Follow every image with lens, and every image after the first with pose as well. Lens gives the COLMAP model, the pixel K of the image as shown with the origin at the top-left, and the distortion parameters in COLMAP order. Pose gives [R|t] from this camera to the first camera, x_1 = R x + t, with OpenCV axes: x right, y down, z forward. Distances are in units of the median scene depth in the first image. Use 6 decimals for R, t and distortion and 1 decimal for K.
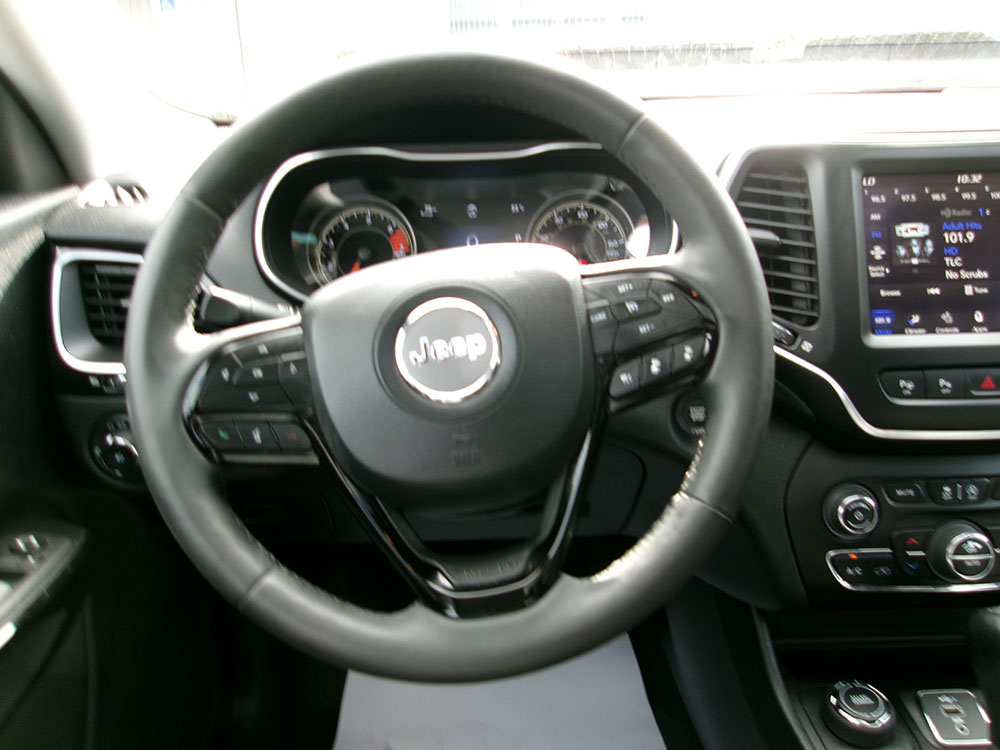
lens RADIAL K [[796.8, 0, 502.5], [0, 796.8, 397.8], [0, 0, 1]] dist [-0.012525, 0.040752]
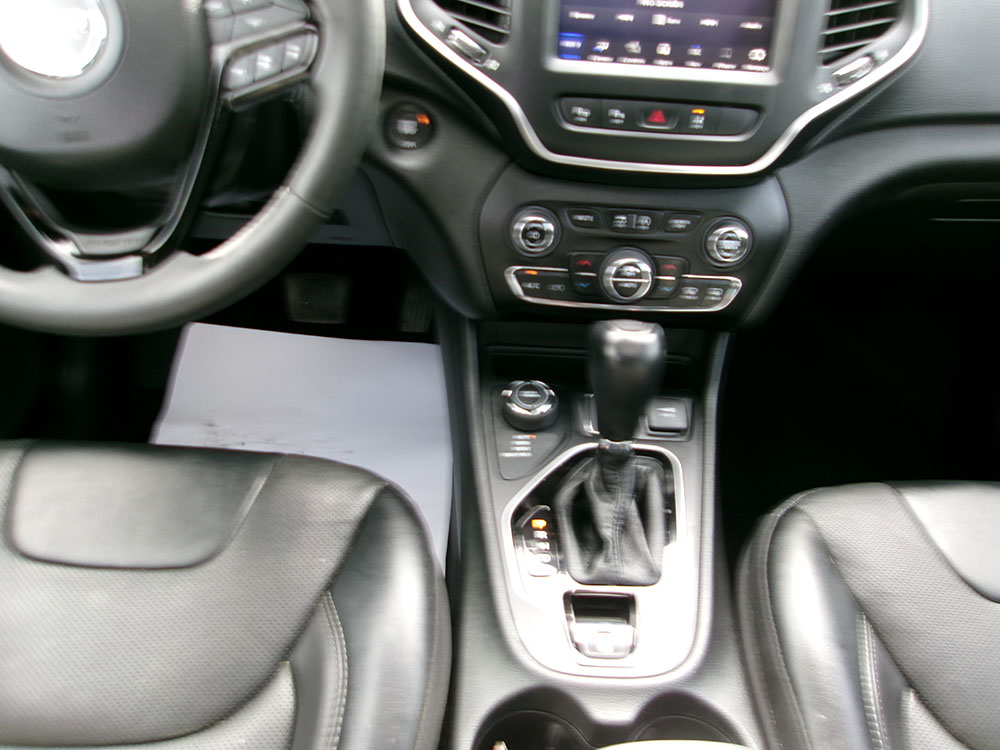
lens RADIAL K [[796.8, 0, 502.5], [0, 796.8, 397.8], [0, 0, 1]] dist [-0.012525, 0.040752]
pose [[0.996315, 0.073709, 0.043850, 0.373804], [-0.084043, 0.941017, 0.327756, 0.002796], [-0.017105, -0.330234, 0.943744, -0.113980]]
